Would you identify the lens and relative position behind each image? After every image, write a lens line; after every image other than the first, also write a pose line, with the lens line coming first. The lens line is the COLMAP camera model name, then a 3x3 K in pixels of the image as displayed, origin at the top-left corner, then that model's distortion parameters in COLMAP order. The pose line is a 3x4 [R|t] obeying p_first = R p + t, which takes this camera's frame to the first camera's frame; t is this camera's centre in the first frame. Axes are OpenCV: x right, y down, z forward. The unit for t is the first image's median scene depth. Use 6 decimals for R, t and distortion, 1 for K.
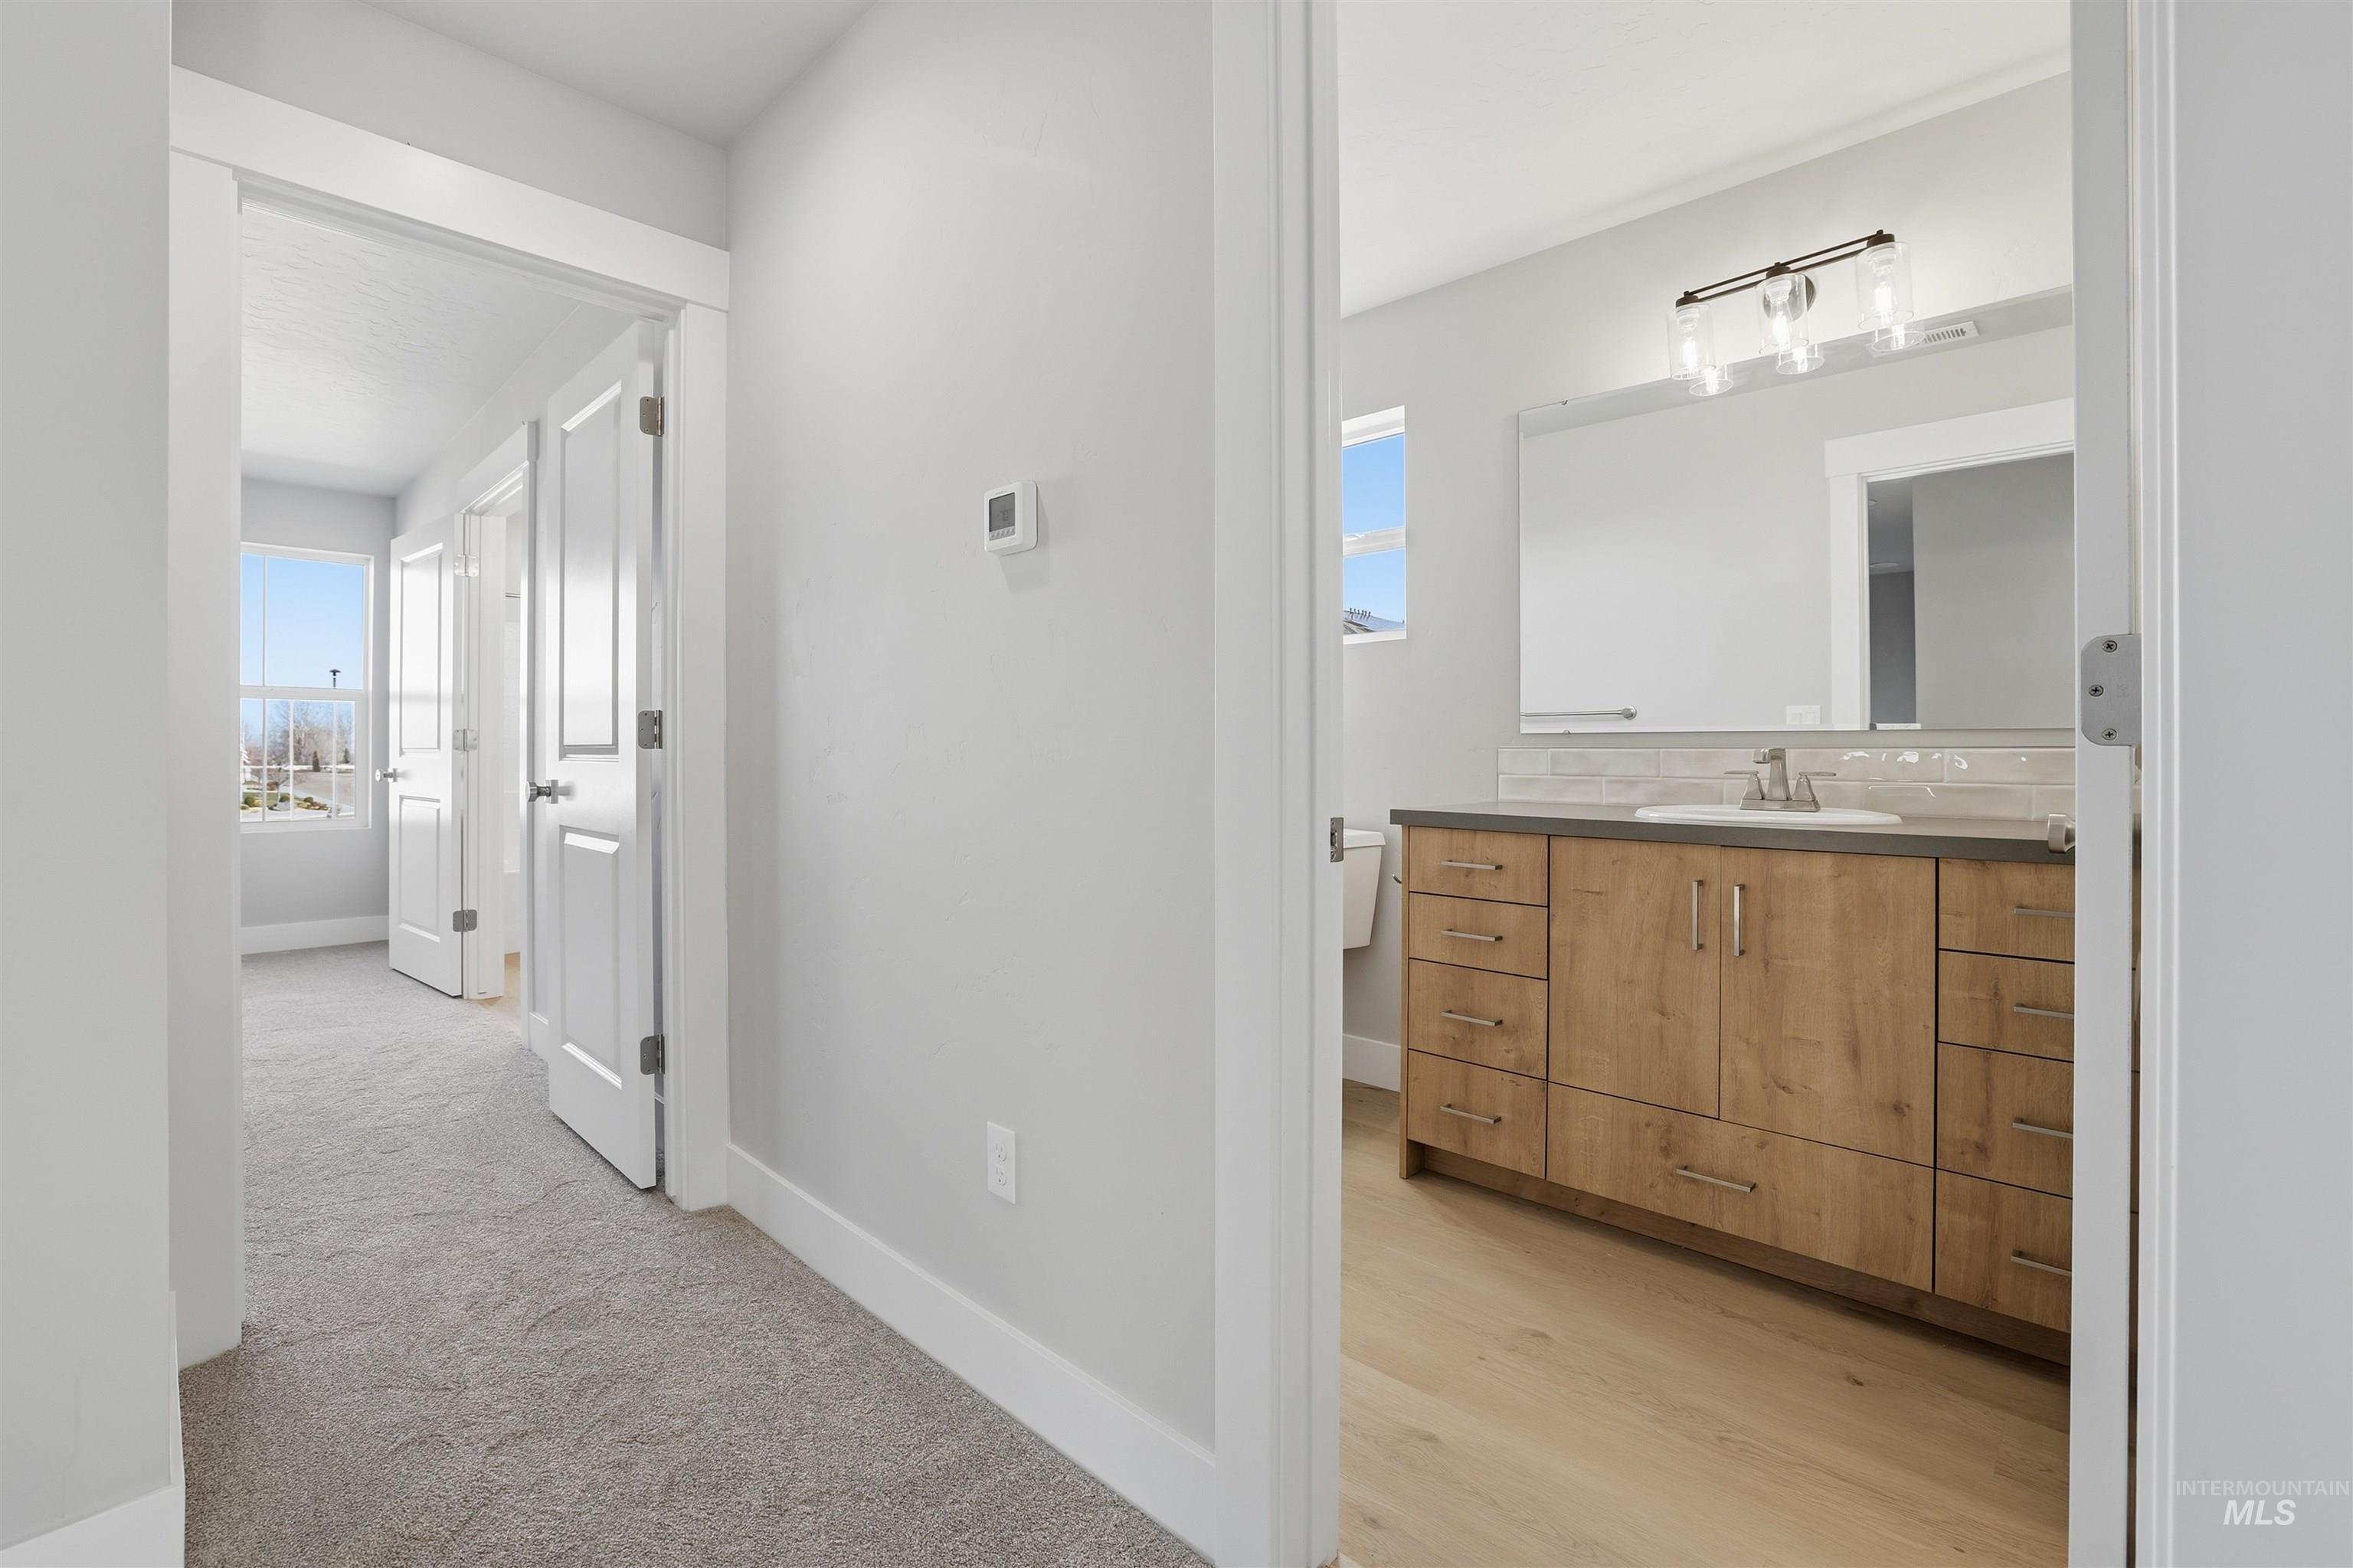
lens RADIAL K [[1029.4, 0, 1200.7], [0, 1029.4, 755.7], [0, 0, 1]] dist [-0.009696, 0.000645]
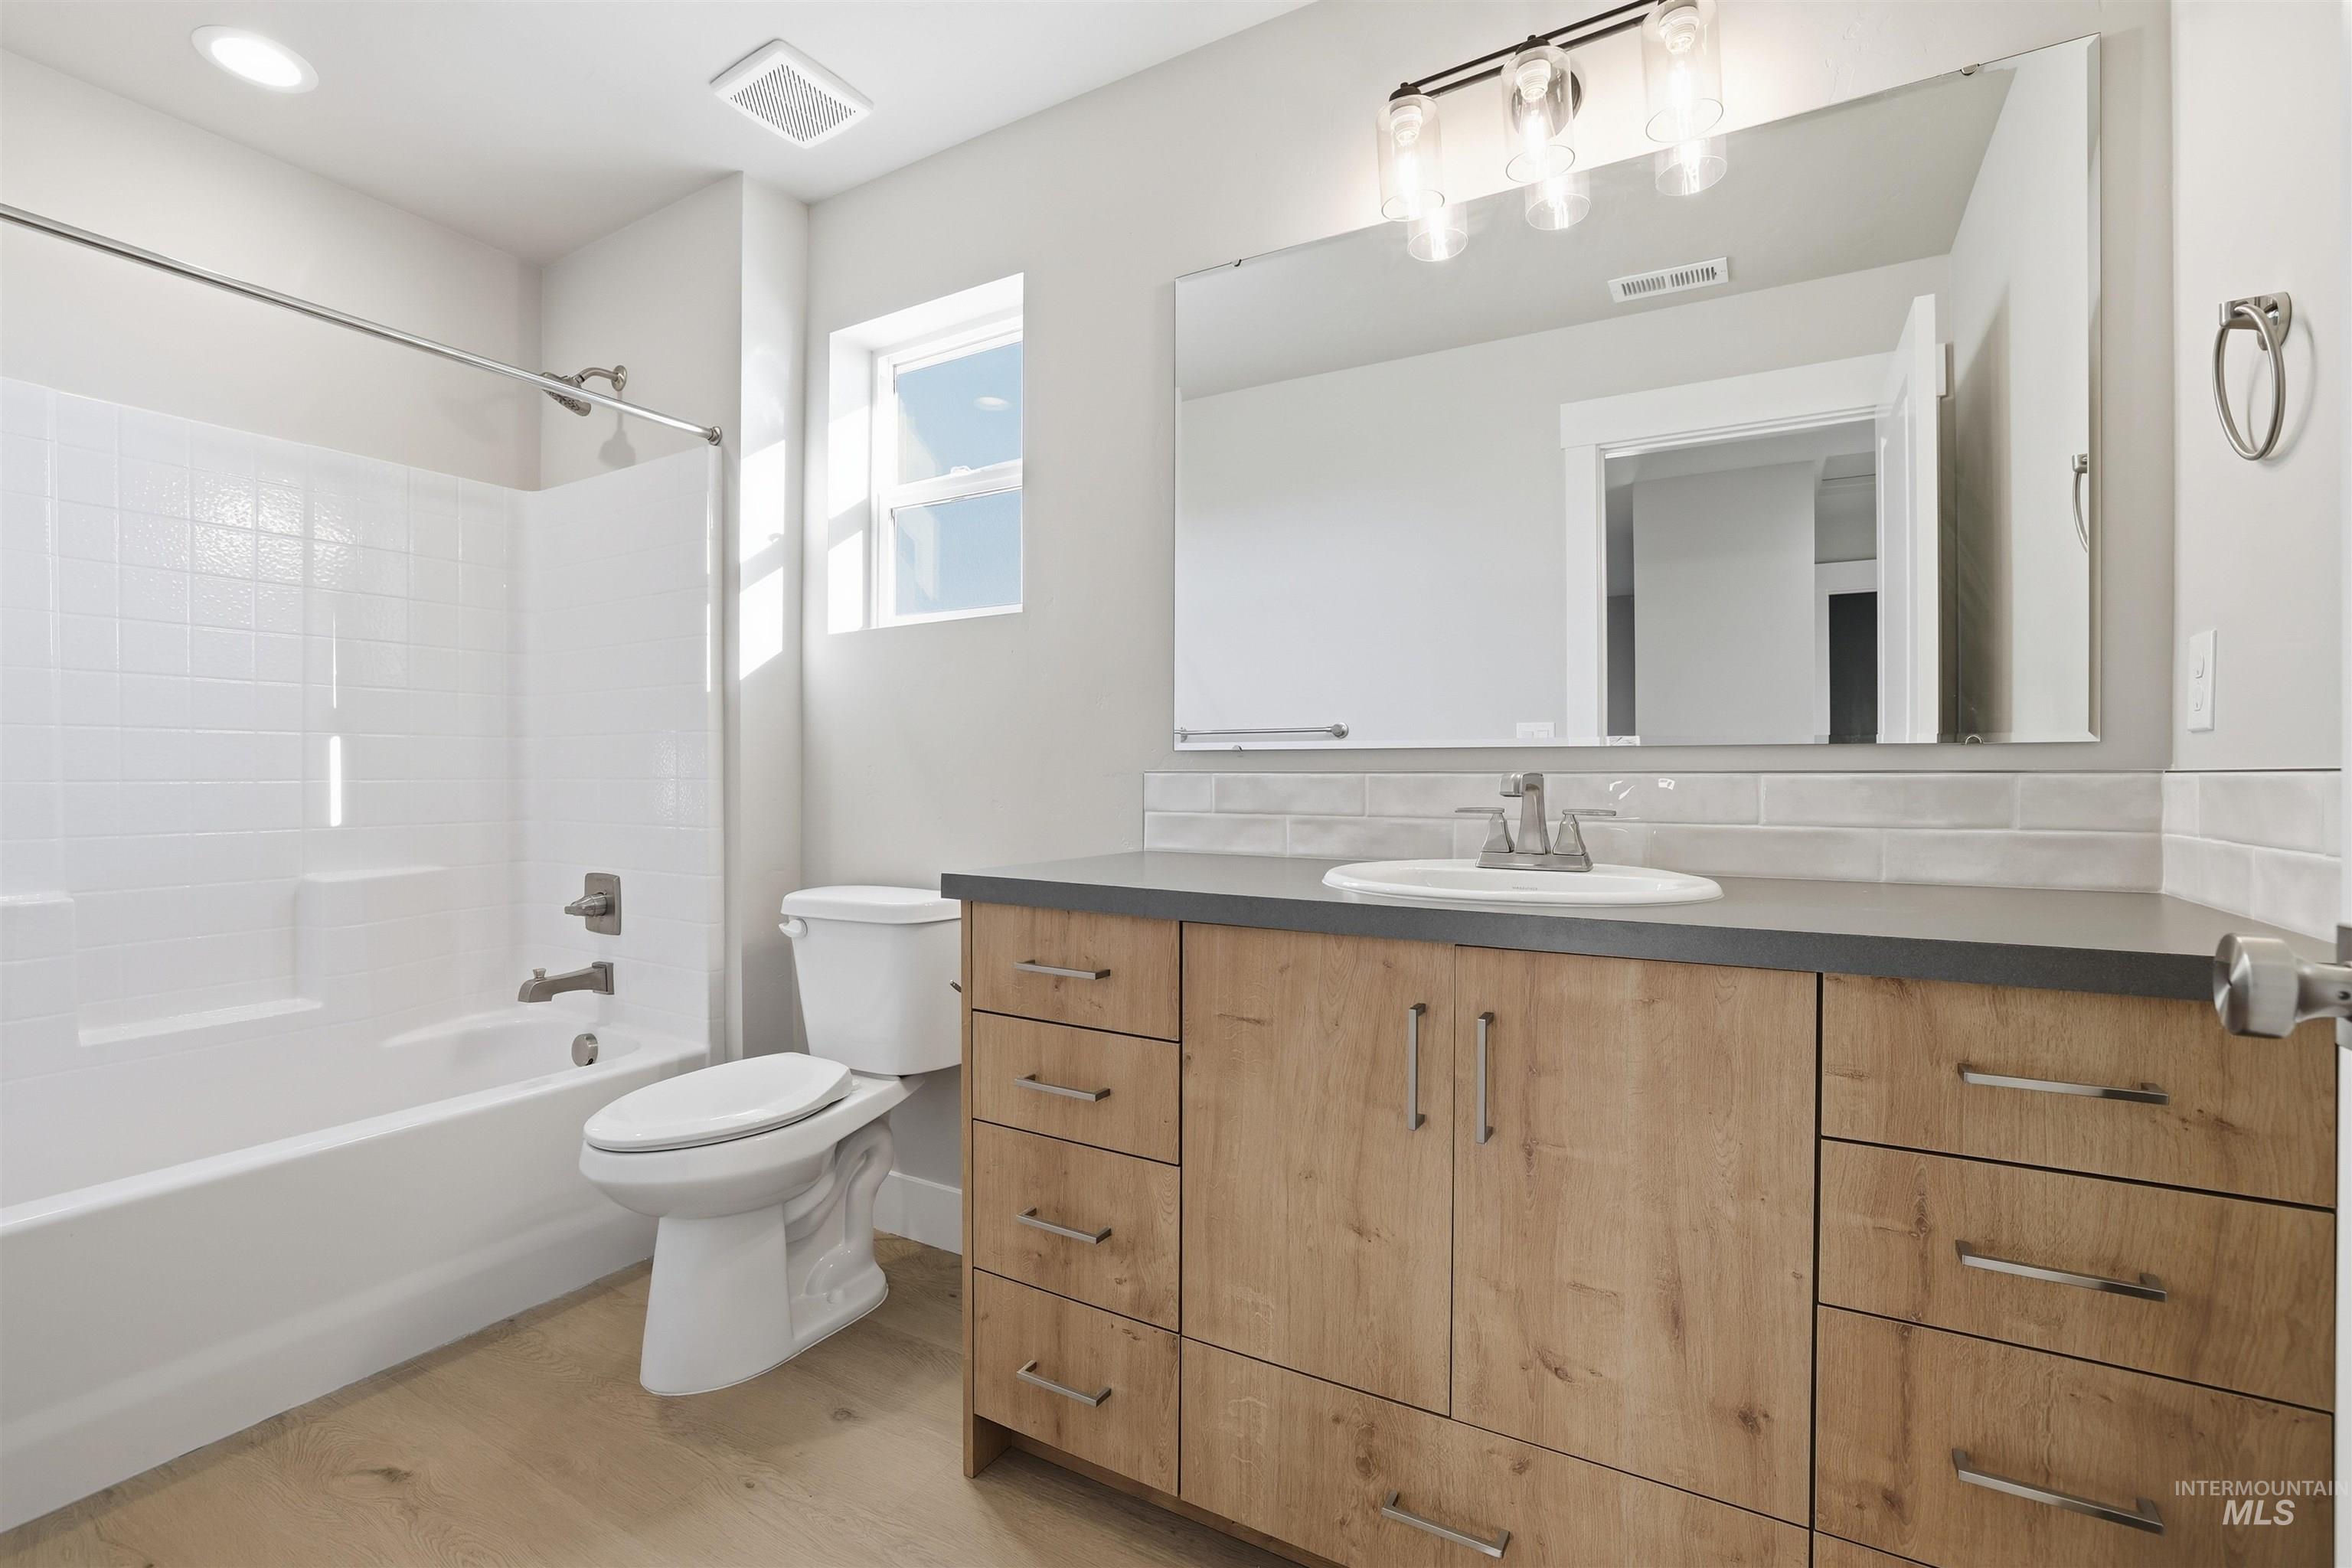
lens RADIAL K [[1028.9, 0, 1182.4], [0, 1028.9, 783.5], [0, 0, 1]] dist [-0.009696, 0.000645]
pose [[0.974423, 0.000802, 0.224721, 0.212760], [-0.001723, 0.999991, 0.003902, -0.002855], [-0.224716, -0.004189, 0.974415, 0.440601]]
